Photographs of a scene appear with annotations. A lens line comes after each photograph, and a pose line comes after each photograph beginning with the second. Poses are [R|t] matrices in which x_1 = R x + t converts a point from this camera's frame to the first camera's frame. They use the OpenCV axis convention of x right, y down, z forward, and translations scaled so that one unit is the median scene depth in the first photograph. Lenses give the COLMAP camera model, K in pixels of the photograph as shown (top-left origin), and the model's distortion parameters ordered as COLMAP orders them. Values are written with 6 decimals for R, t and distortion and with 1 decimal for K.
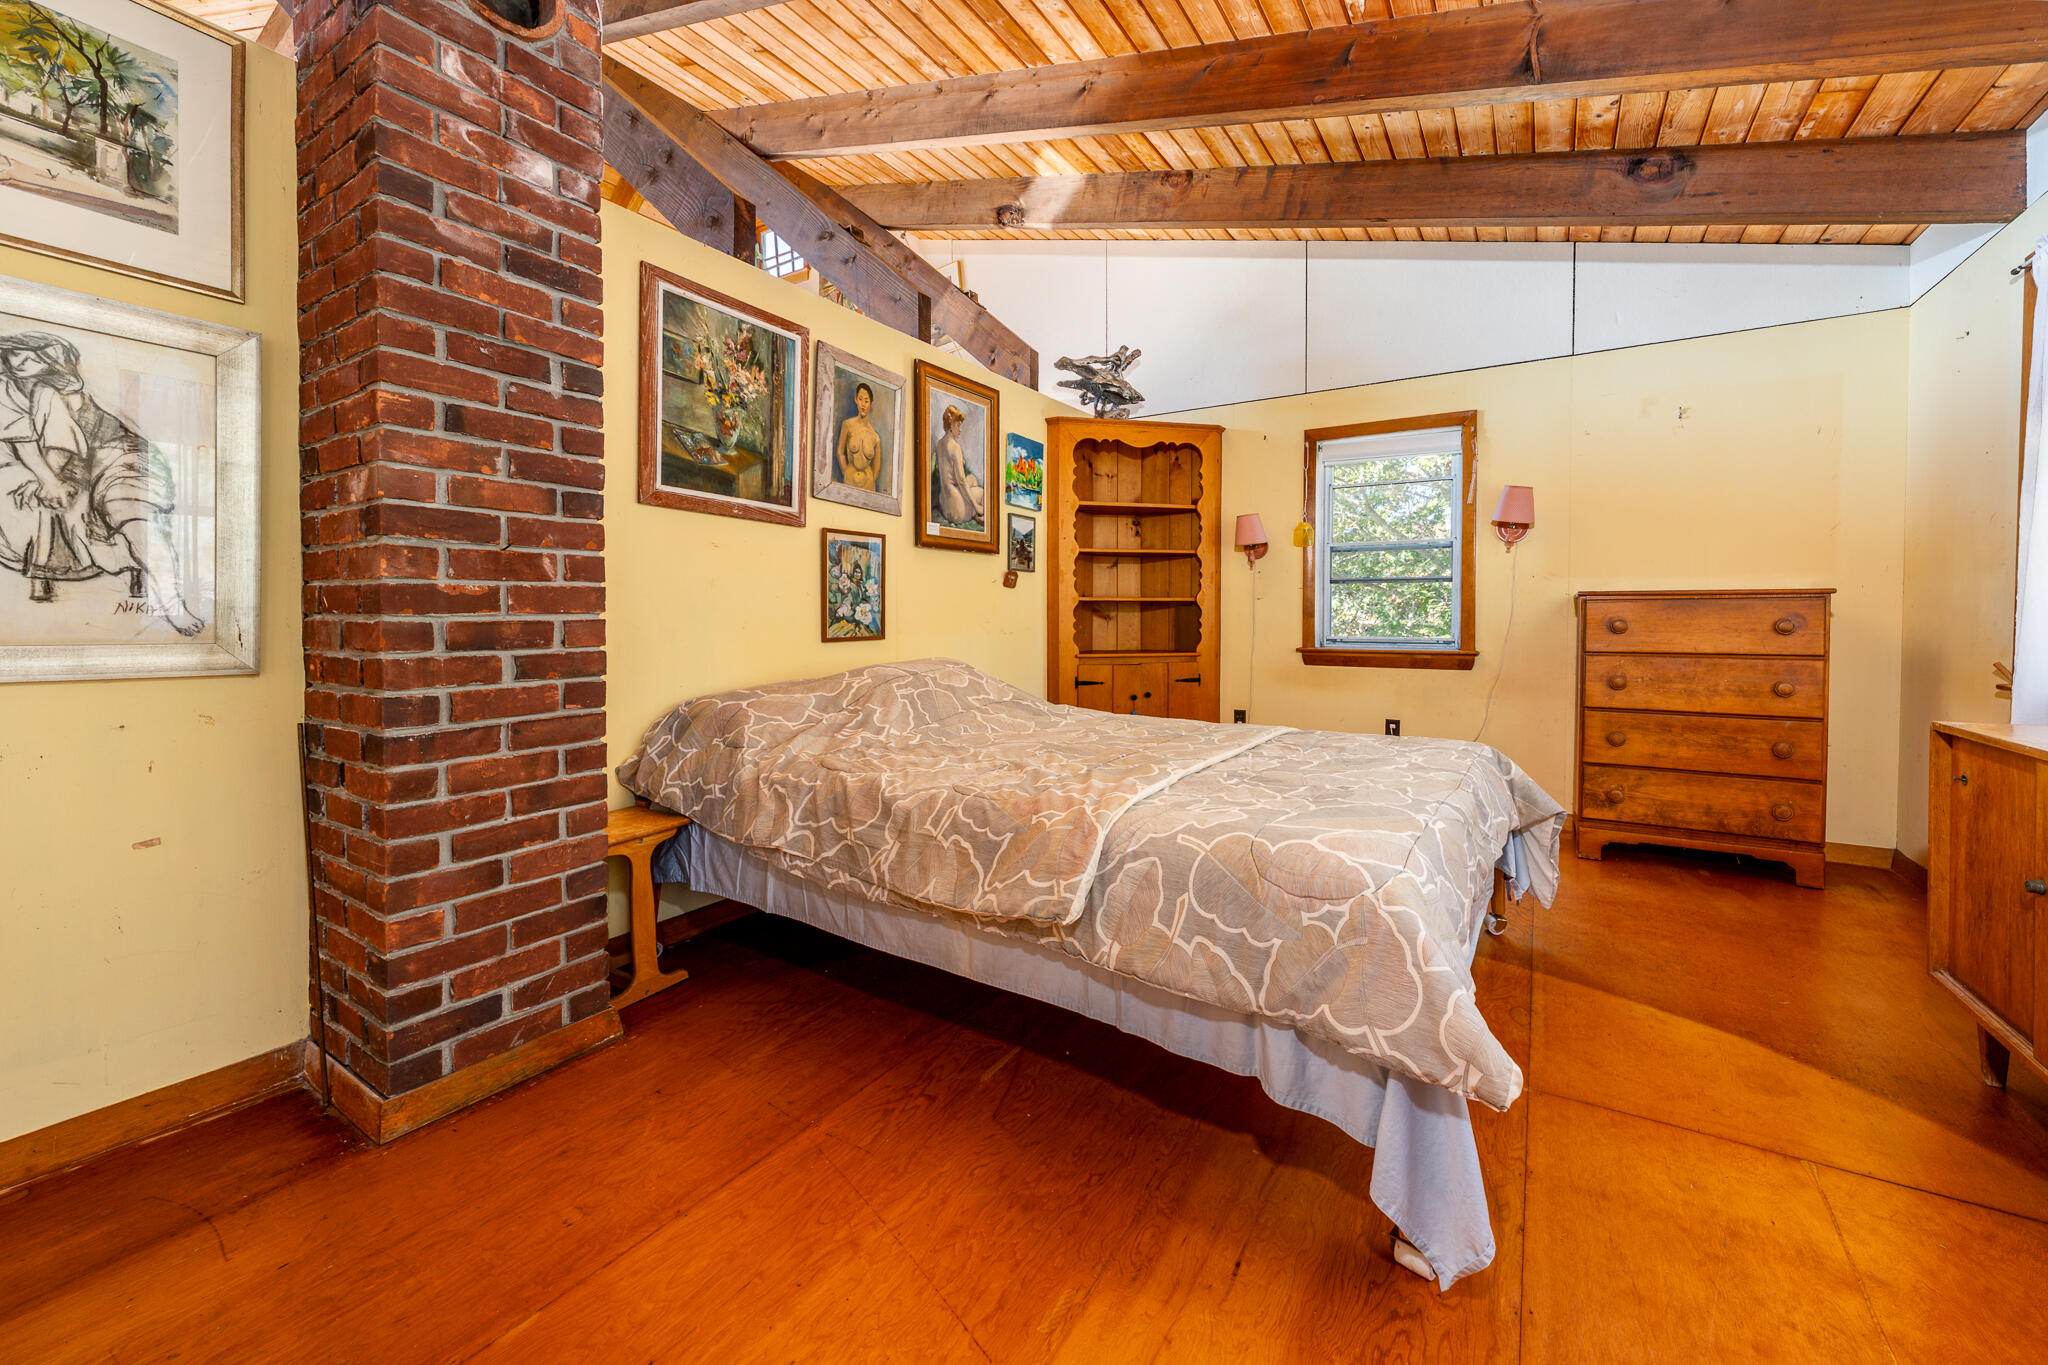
lens RADIAL K [[783.2, 0, 1069.6], [0, 783.2, 635.0], [0, 0, 1]] dist [-0.006816, -0.000354]
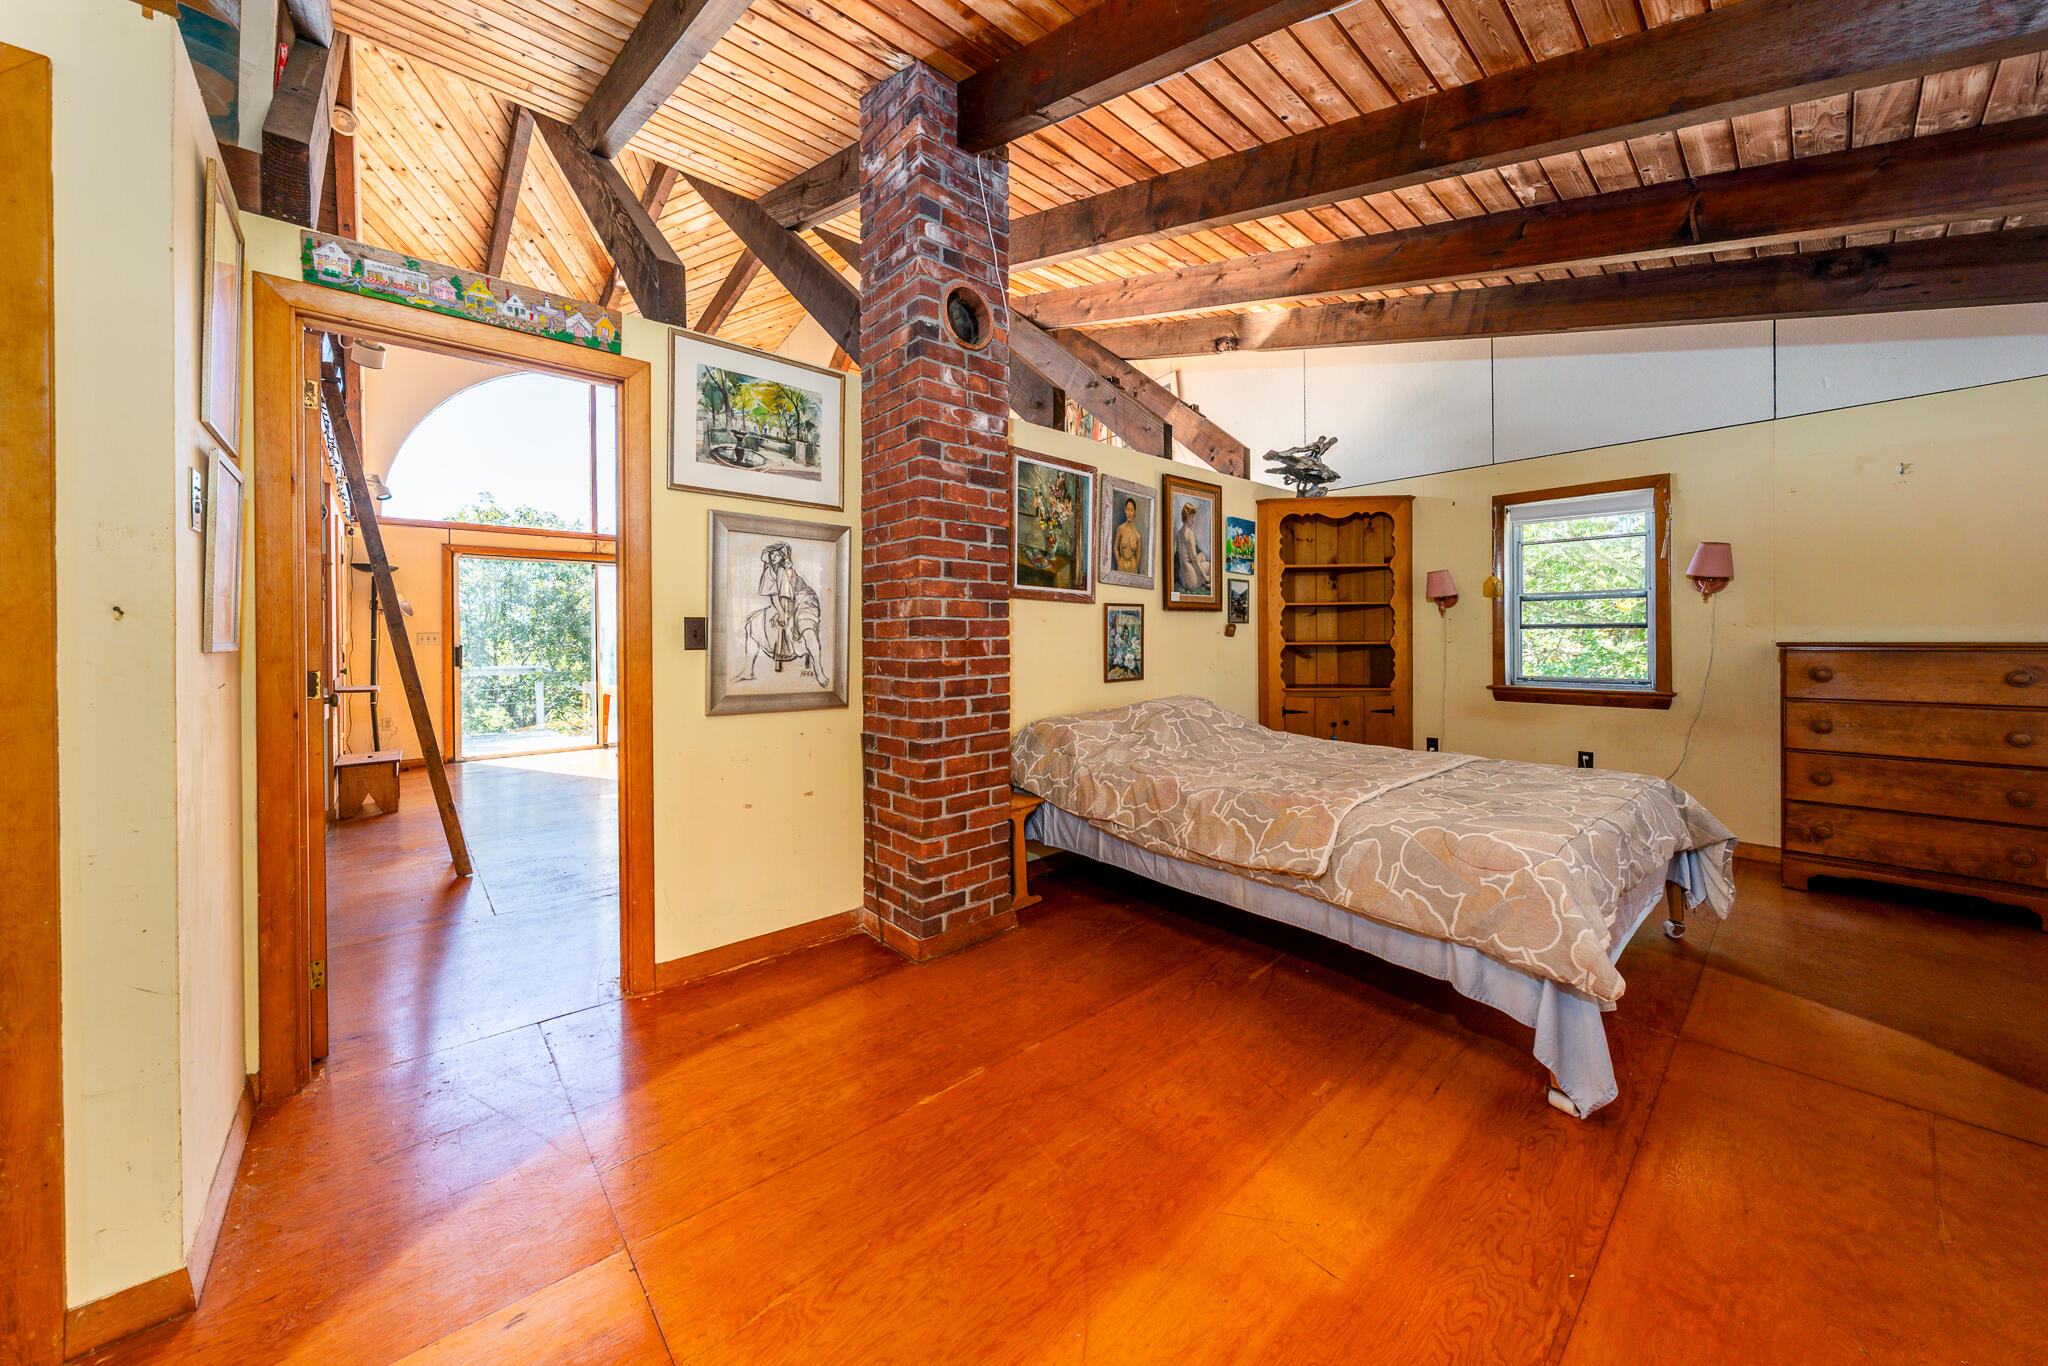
lens RADIAL K [[712.6, 0, 1025.6], [0, 712.6, 639.8], [0, 0, 1]] dist [-0.005763, -0.000123]
pose [[0.954912, -0.005633, -0.296837, -0.074536], [-0.000401, 0.999795, -0.020264, -0.047498], [0.296890, 0.019469, 0.954713, -0.319815]]
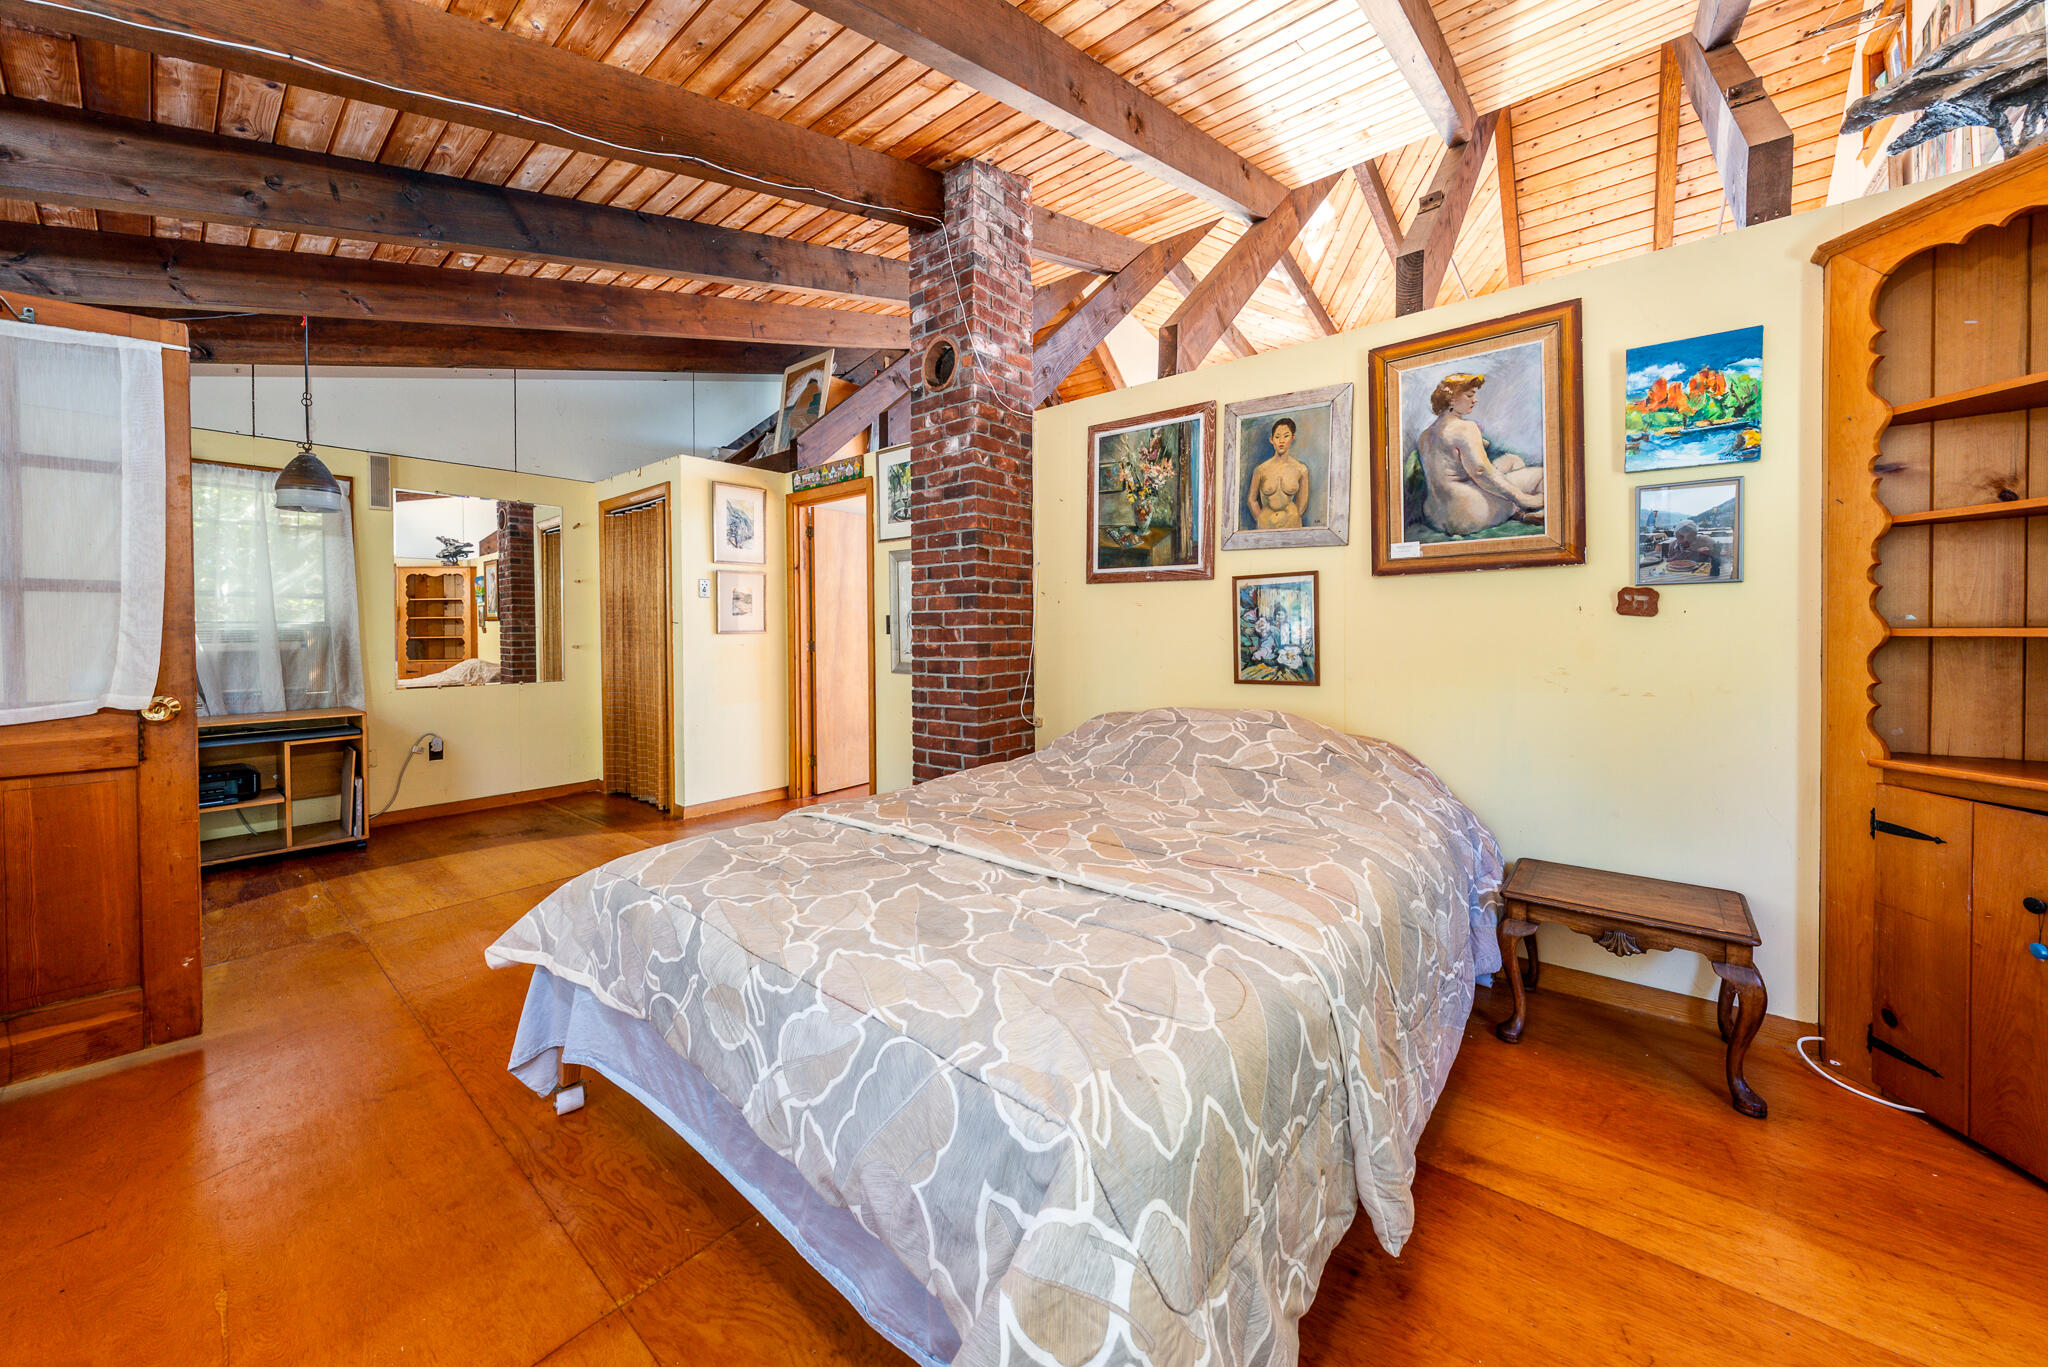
lens RADIAL K [[712.6, 0, 1020.9], [0, 712.6, 632.5], [0, 0, 1]] dist [-0.005763, -0.000123]
pose [[-0.142783, 0.007988, -0.989722, 0.765745], [-0.009552, 0.999910, 0.009448, -0.073885], [0.989708, 0.010803, -0.142694, 0.944352]]
